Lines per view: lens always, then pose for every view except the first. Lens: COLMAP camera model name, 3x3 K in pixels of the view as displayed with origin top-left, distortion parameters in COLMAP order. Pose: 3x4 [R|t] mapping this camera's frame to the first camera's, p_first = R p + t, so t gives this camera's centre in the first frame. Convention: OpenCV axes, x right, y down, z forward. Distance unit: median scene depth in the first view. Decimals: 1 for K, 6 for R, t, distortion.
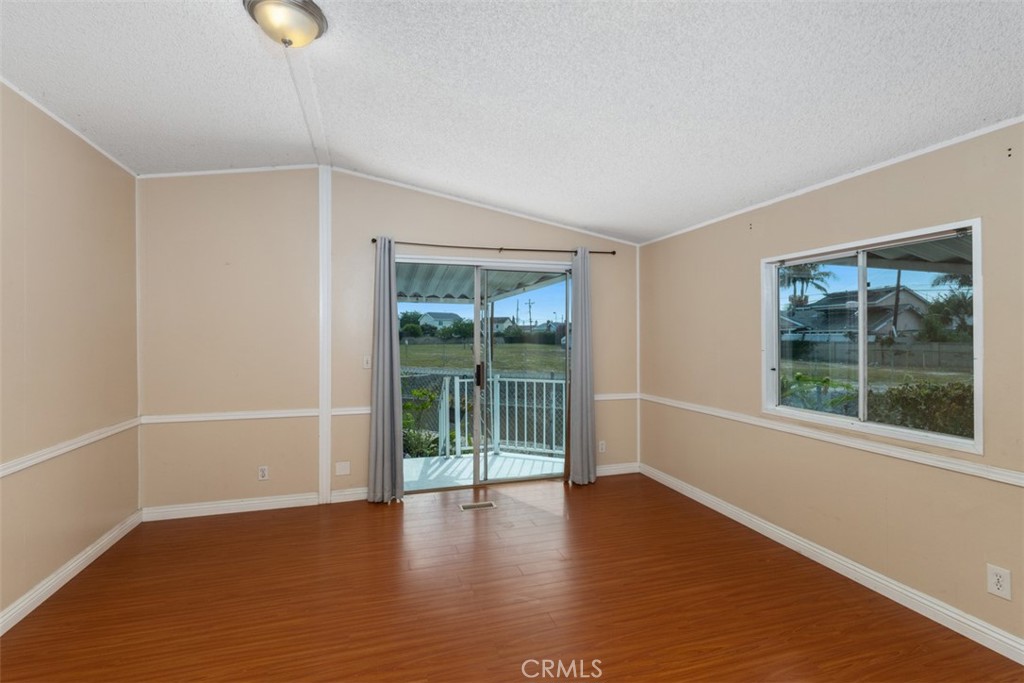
lens RADIAL K [[475.0, 0, 512.1], [0, 475.0, 340.4], [0, 0, 1]] dist [0.010329, -0.000197]
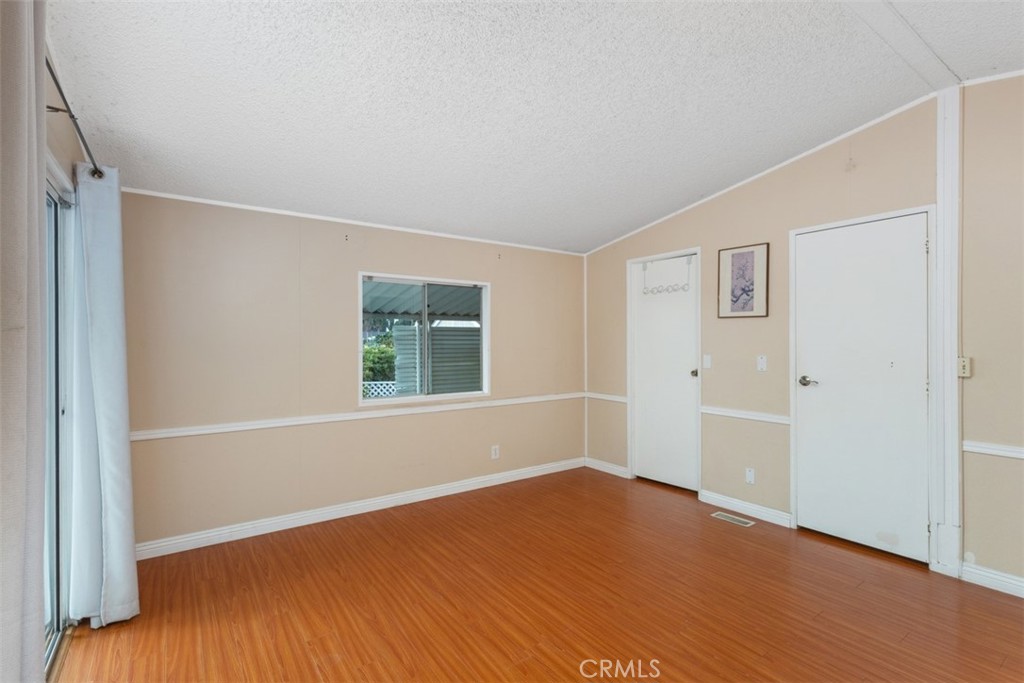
lens RADIAL K [[475.0, 0, 516.1], [0, 475.0, 341.2], [0, 0, 1]] dist [0.010329, -0.000197]
pose [[-0.321007, 0.003015, 0.947072, -0.988532], [0.013196, 0.999912, 0.001289, -0.001575], [-0.946985, 0.012911, -0.321019, 1.495458]]
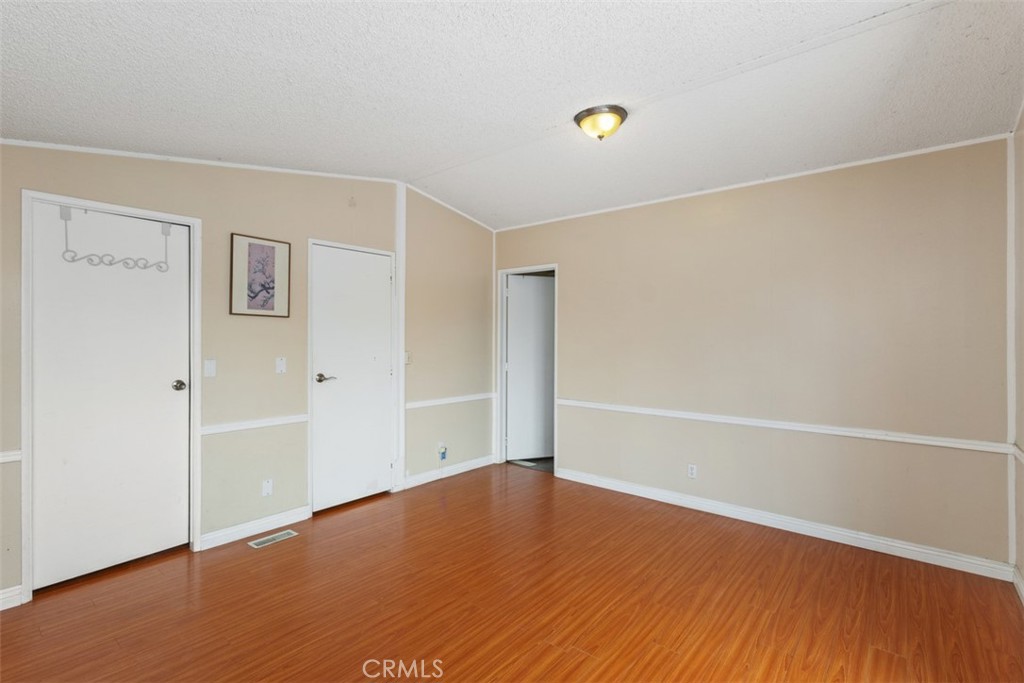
lens RADIAL K [[475.0, 0, 509.0], [0, 475.0, 338.0], [0, 0, 1]] dist [0.010329, -0.000197]
pose [[-0.838135, -0.000891, -0.545463, 0.505897], [-0.005381, 0.999964, 0.006636, -0.017345], [0.545437, 0.008497, -0.838109, 1.908081]]
